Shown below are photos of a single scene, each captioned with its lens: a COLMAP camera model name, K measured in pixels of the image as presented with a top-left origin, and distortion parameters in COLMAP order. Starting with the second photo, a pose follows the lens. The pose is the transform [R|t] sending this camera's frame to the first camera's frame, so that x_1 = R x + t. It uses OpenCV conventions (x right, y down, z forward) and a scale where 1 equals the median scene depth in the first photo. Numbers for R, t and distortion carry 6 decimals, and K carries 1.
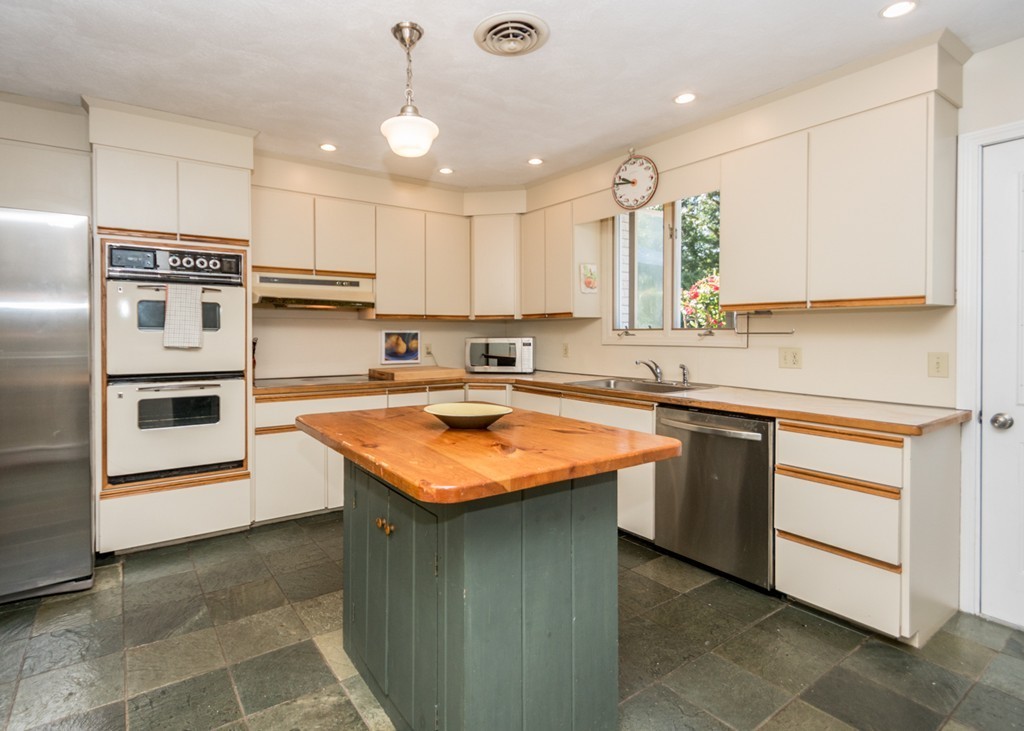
lens RADIAL K [[525.5, 0, 469.2], [0, 525.5, 336.8], [0, 0, 1]] dist [-0.000716, -0.000111]
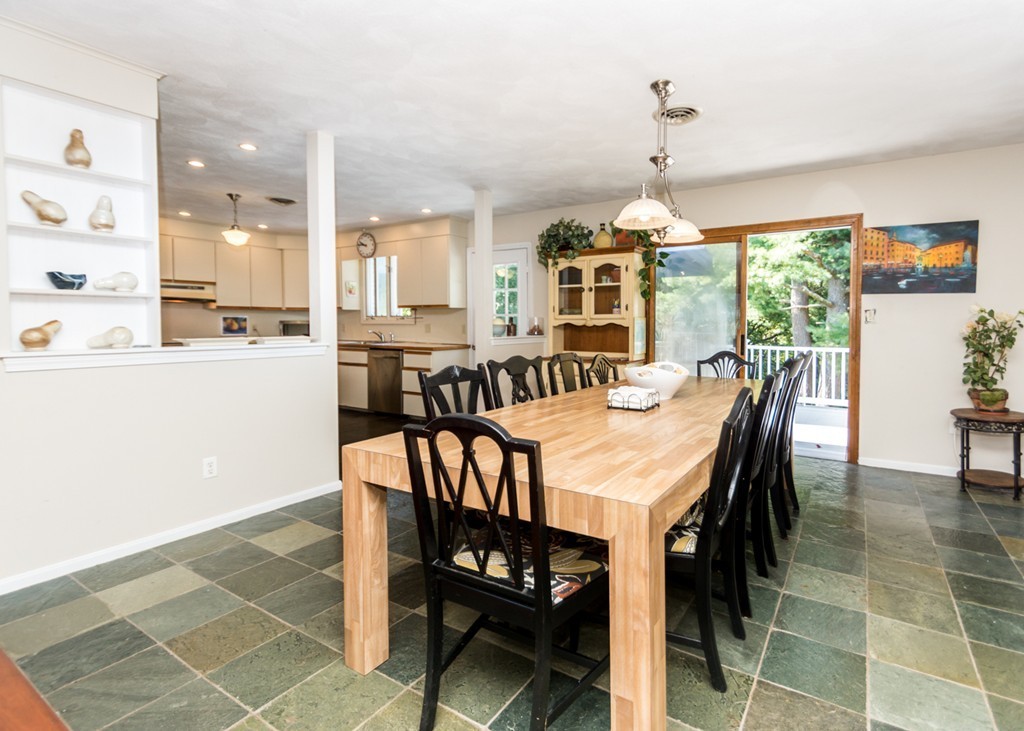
lens RADIAL K [[506.3, 0, 573.4], [0, 506.3, 338.8], [0, 0, 1]] dist [0.000913, 0.000161]
pose [[0.897233, -0.010759, 0.441426, 0.139016], [0.000118, 0.999709, 0.024126, 0.024369], [-0.441557, -0.021595, 0.896973, -1.016903]]
